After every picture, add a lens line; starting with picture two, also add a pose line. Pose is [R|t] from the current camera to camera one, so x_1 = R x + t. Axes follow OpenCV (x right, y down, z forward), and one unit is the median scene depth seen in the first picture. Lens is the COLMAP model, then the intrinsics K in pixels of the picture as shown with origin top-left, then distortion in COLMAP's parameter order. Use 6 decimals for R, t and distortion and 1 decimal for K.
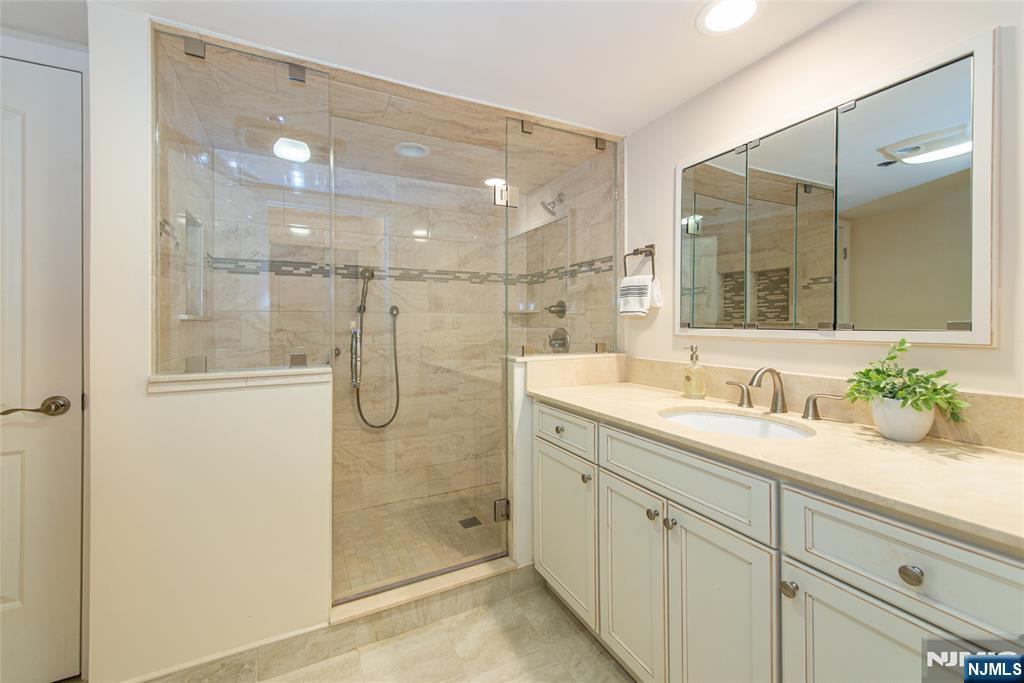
lens RADIAL K [[408.6, 0, 529.0], [0, 408.6, 320.4], [0, 0, 1]] dist [0.010790, -0.000582]
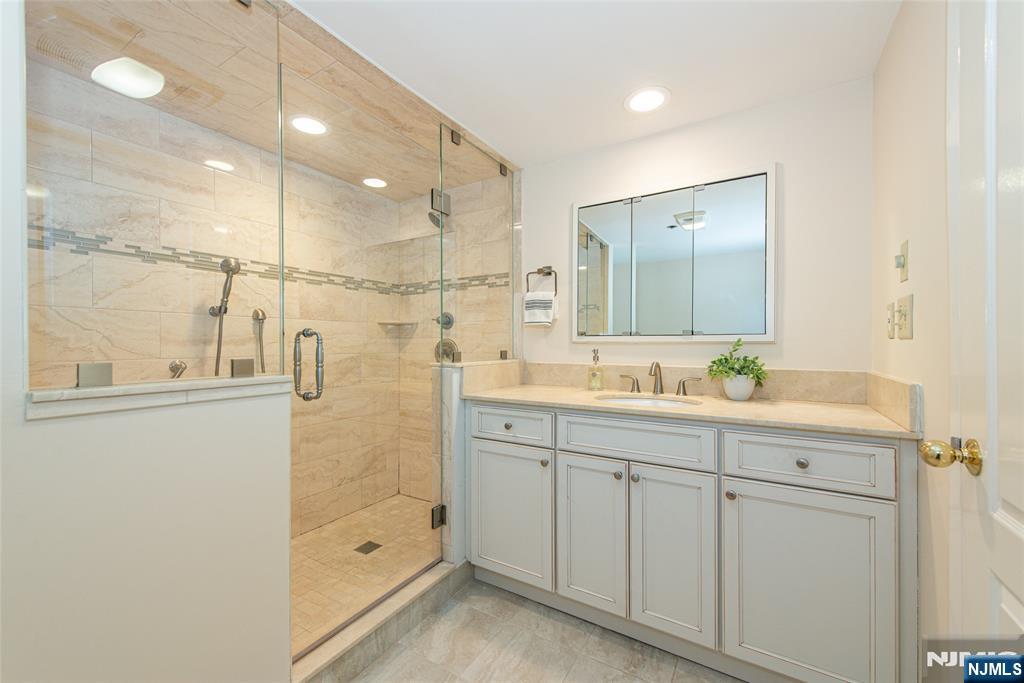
lens RADIAL K [[408.6, 0, 500.7], [0, 408.6, 346.7], [0, 0, 1]] dist [0.010790, -0.000582]
pose [[0.848254, 0.000086, 0.529590, -0.456981], [-0.002554, 0.999989, 0.003929, 0.044382], [-0.529584, -0.004685, 0.848245, 0.073769]]
